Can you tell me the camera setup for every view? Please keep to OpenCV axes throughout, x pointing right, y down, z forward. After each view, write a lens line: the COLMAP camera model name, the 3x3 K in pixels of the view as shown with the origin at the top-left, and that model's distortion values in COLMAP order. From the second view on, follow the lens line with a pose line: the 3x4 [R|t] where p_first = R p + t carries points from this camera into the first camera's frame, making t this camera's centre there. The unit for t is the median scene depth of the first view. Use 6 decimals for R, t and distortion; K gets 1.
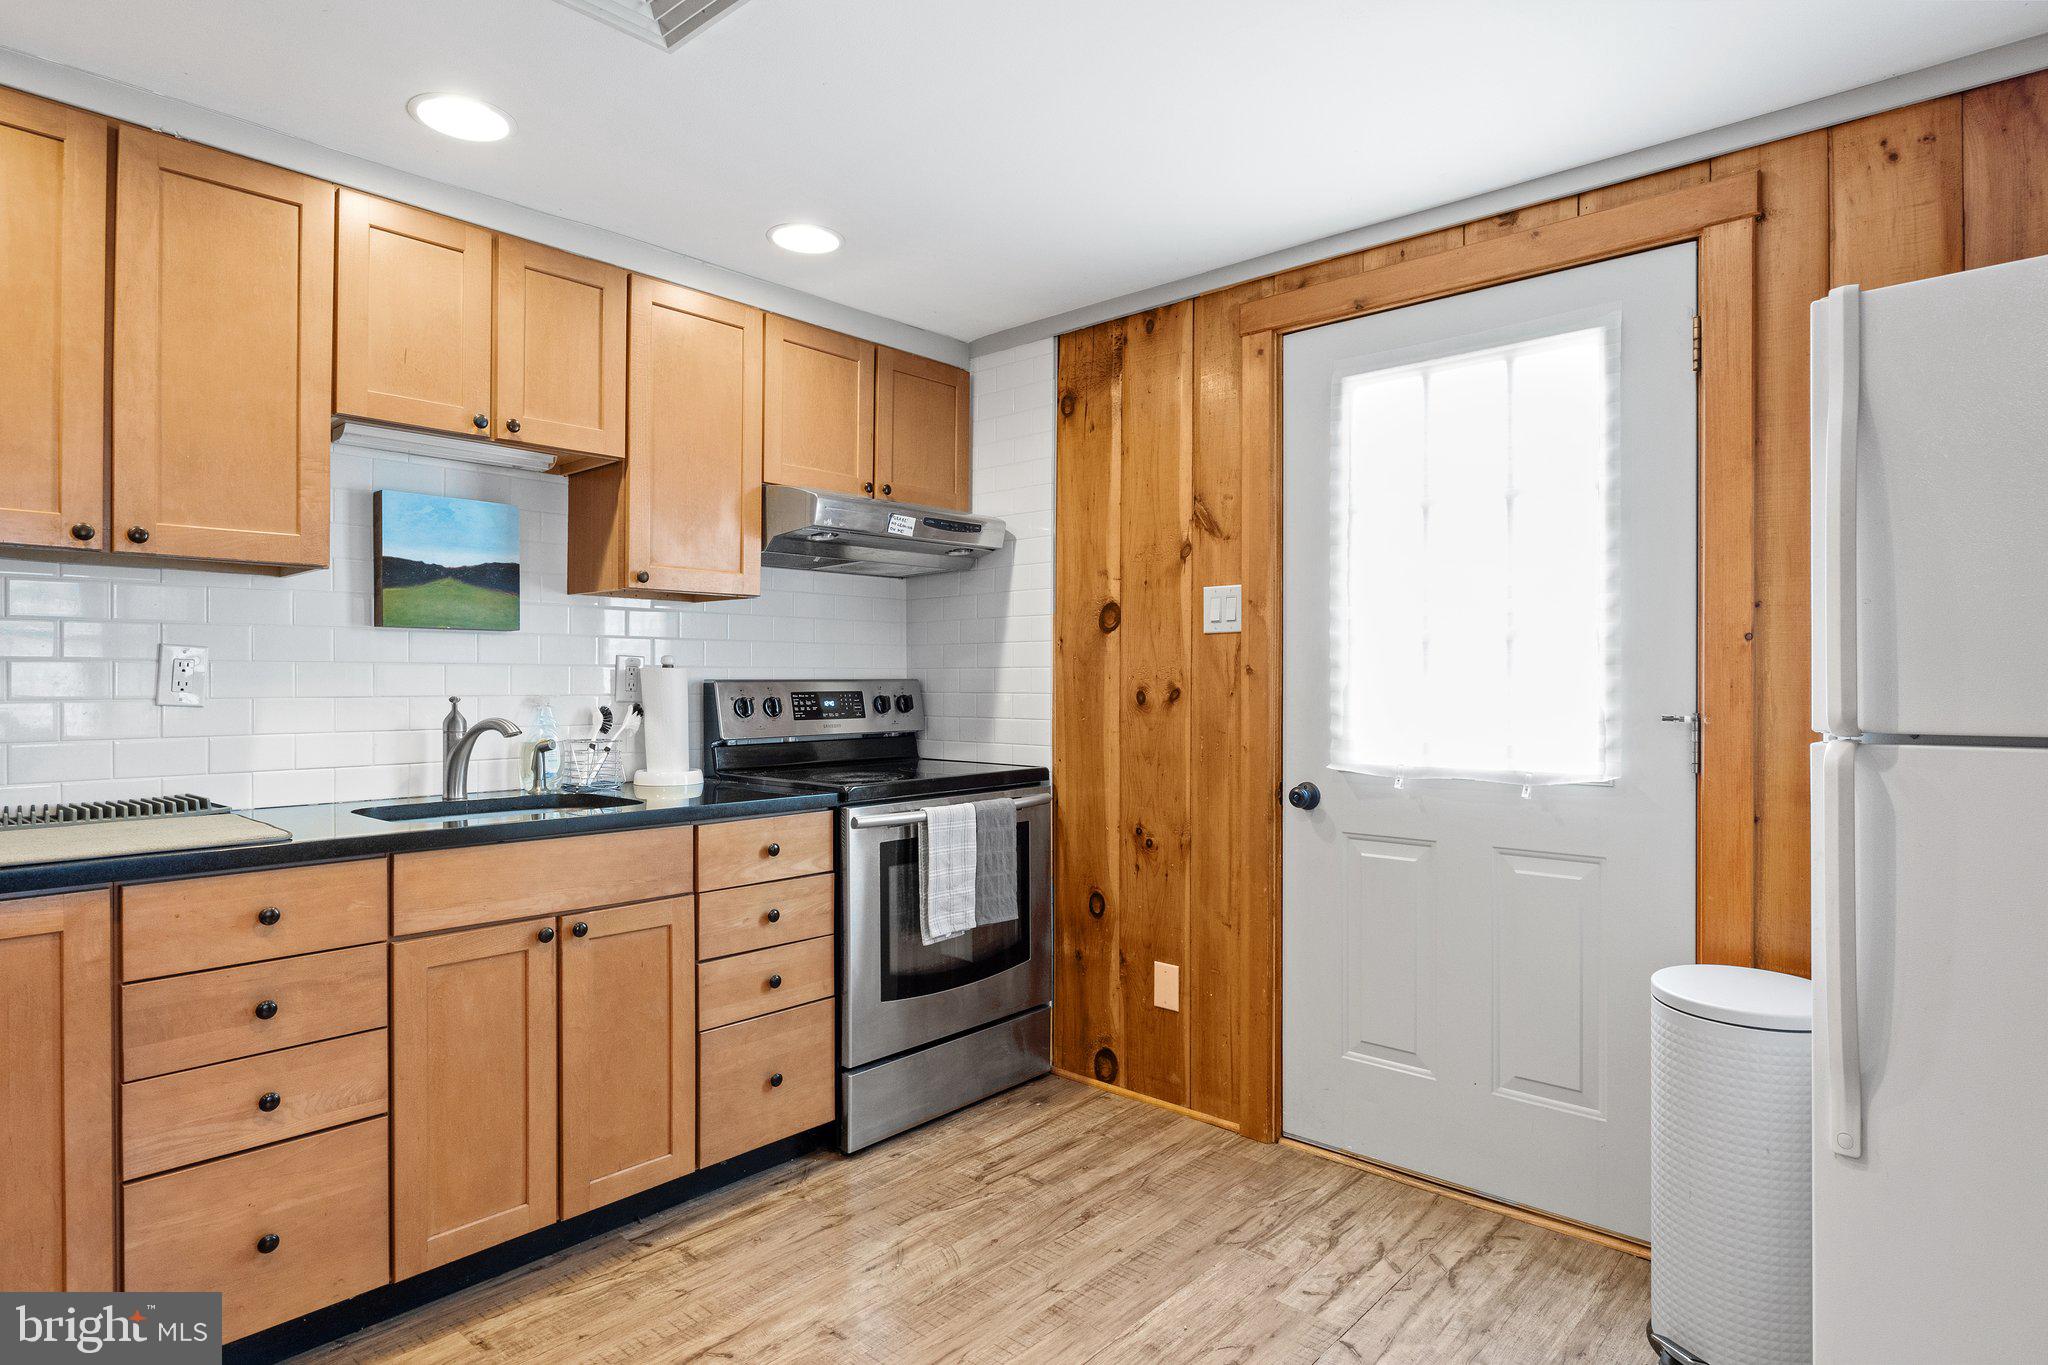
lens RADIAL K [[1113.5, 0, 1032.7], [0, 1113.5, 681.4], [0, 0, 1]] dist [-0.004178, -0.002288]
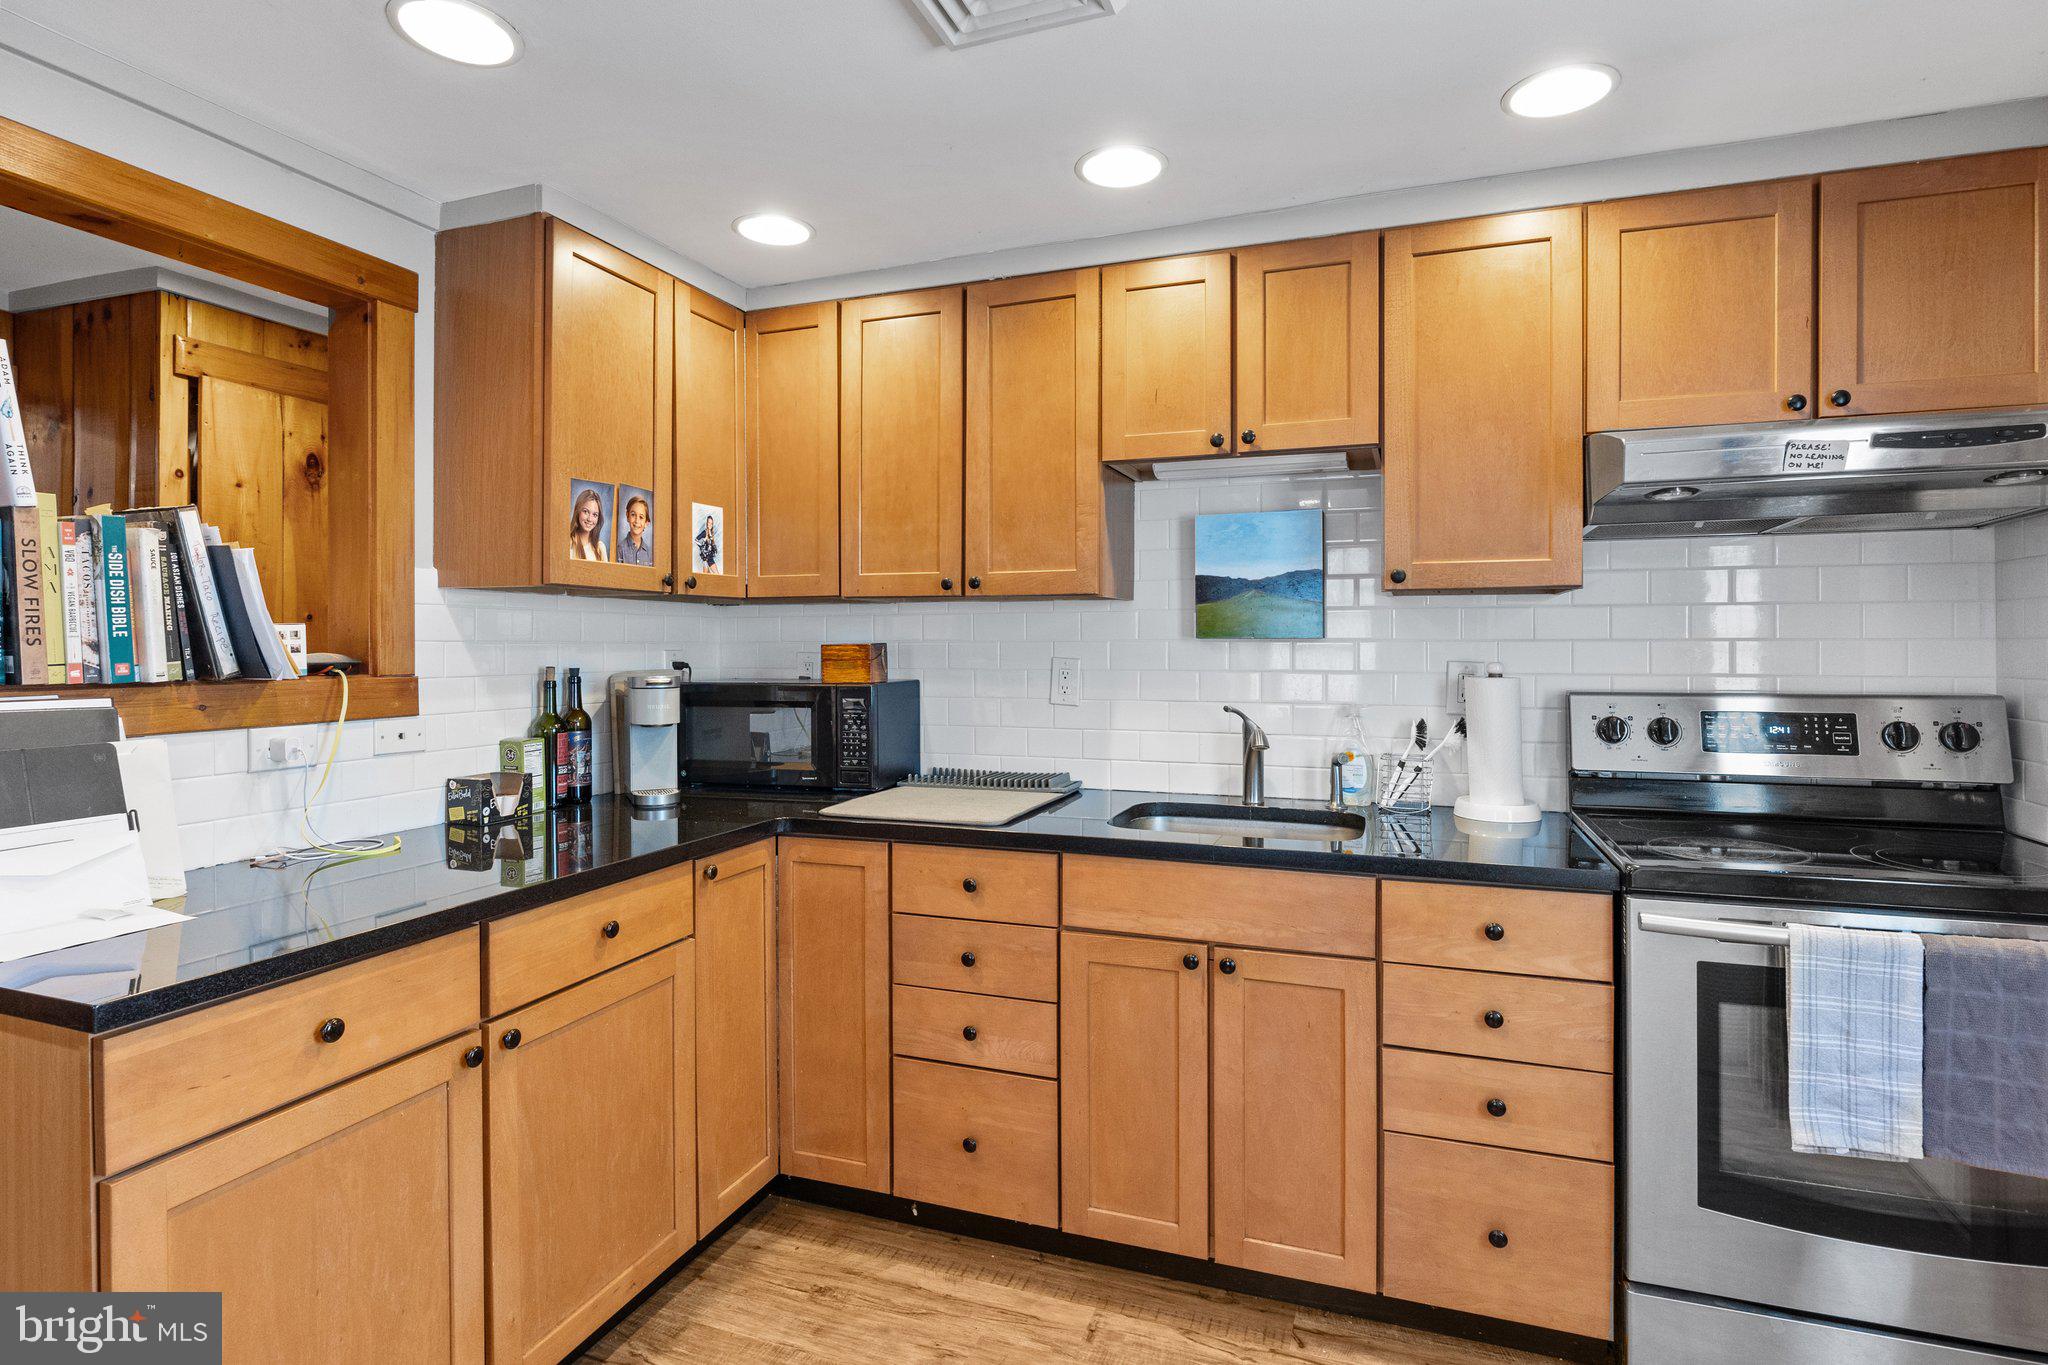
lens RADIAL K [[1023.4, 0, 1030.9], [0, 1023.4, 642.8], [0, 0, 1]] dist [-0.019643, 0.002556]
pose [[0.362923, -0.001729, -0.931818, 0.292061], [0.000847, 0.999998, -0.001526, -0.042469], [0.931819, -0.000235, 0.362924, 0.459457]]
